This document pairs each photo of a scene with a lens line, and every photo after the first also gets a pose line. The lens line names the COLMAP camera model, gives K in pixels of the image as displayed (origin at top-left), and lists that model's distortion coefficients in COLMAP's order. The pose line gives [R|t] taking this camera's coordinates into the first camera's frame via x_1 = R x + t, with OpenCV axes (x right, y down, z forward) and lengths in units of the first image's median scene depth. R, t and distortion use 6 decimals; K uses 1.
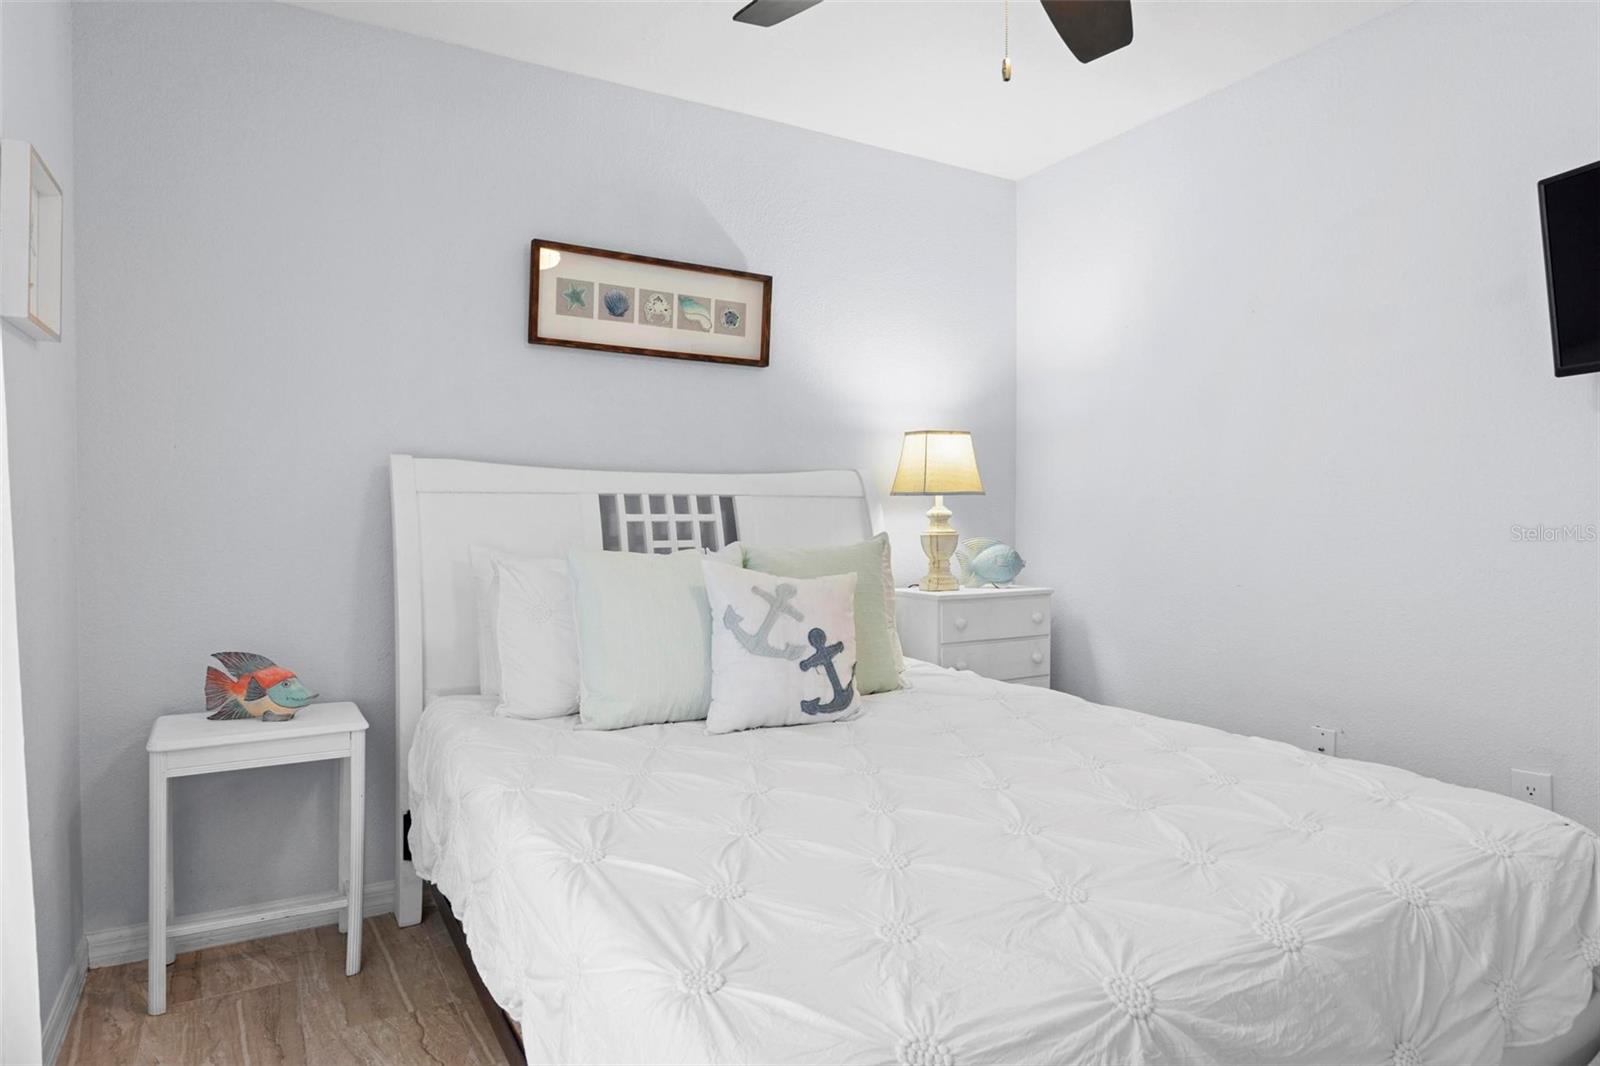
lens RADIAL K [[951.6, 0, 802.4], [0, 951.6, 537.0], [0, 0, 1]] dist [0.002860, 0.001801]
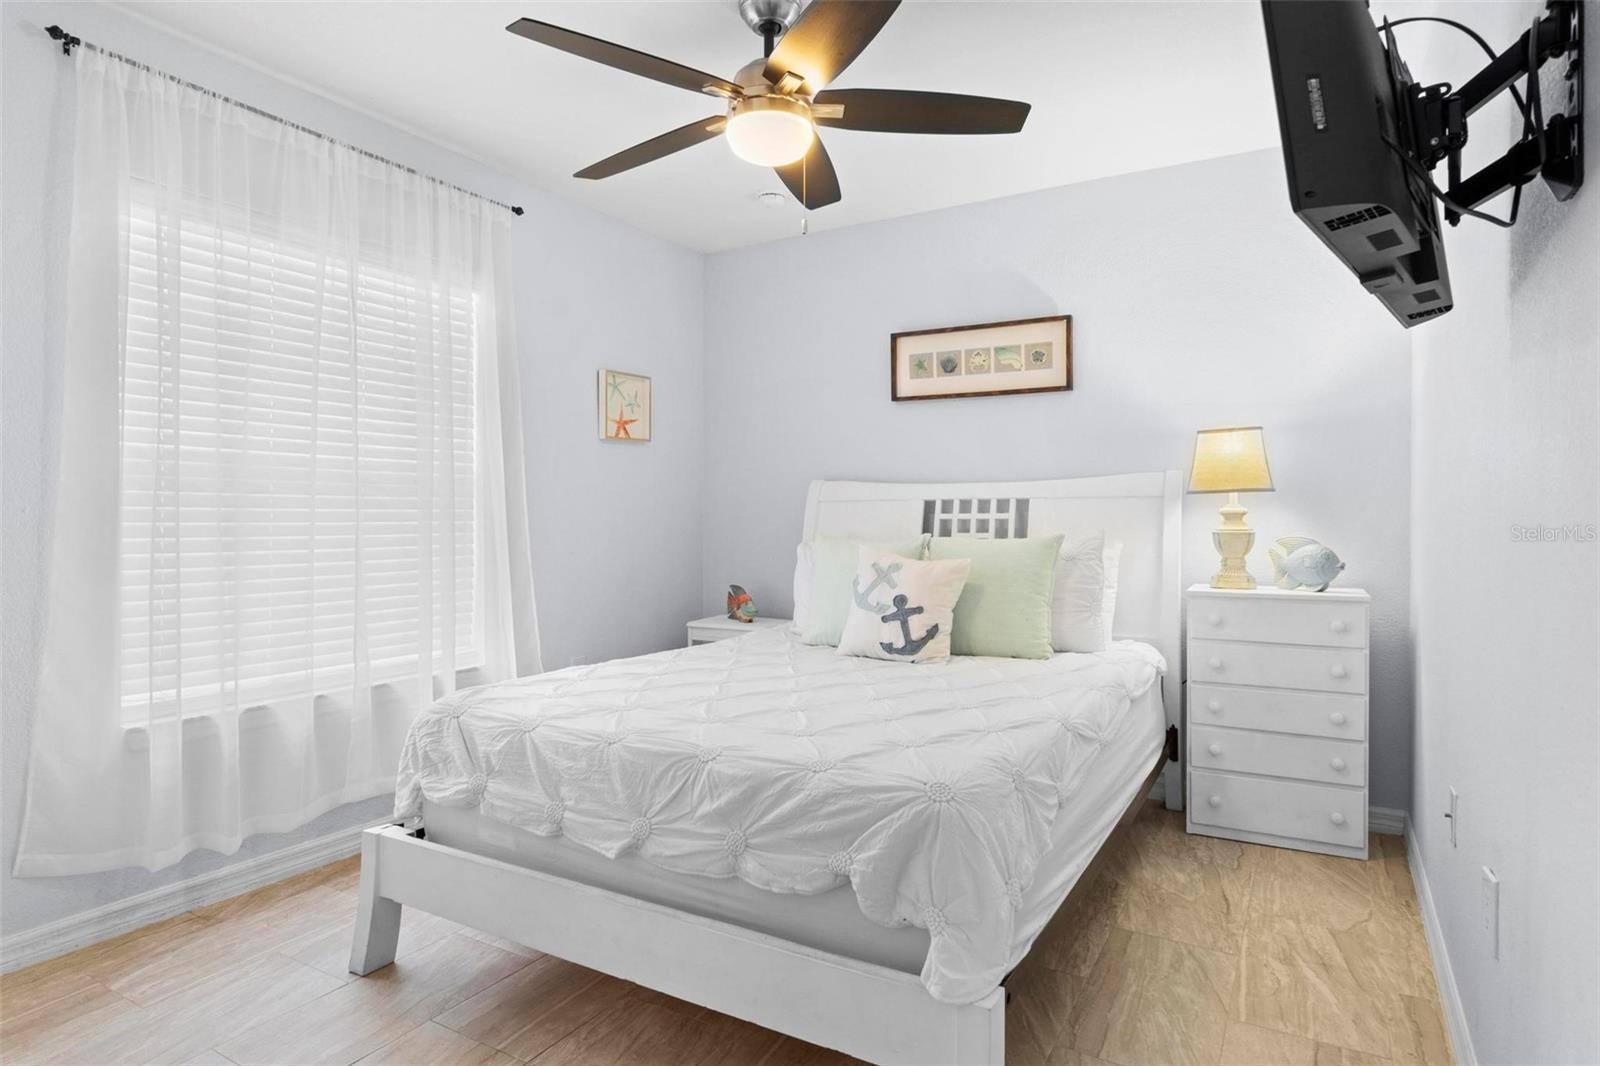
lens RADIAL K [[894.6, 0, 804.5], [0, 894.6, 524.5], [0, 0, 1]] dist [-0.008927, -0.000344]
pose [[0.479952, 0.004787, -0.877282, 0.865452], [-0.015208, 0.999880, -0.002865, -0.001360], [0.877163, 0.014717, 0.479967, 0.184905]]
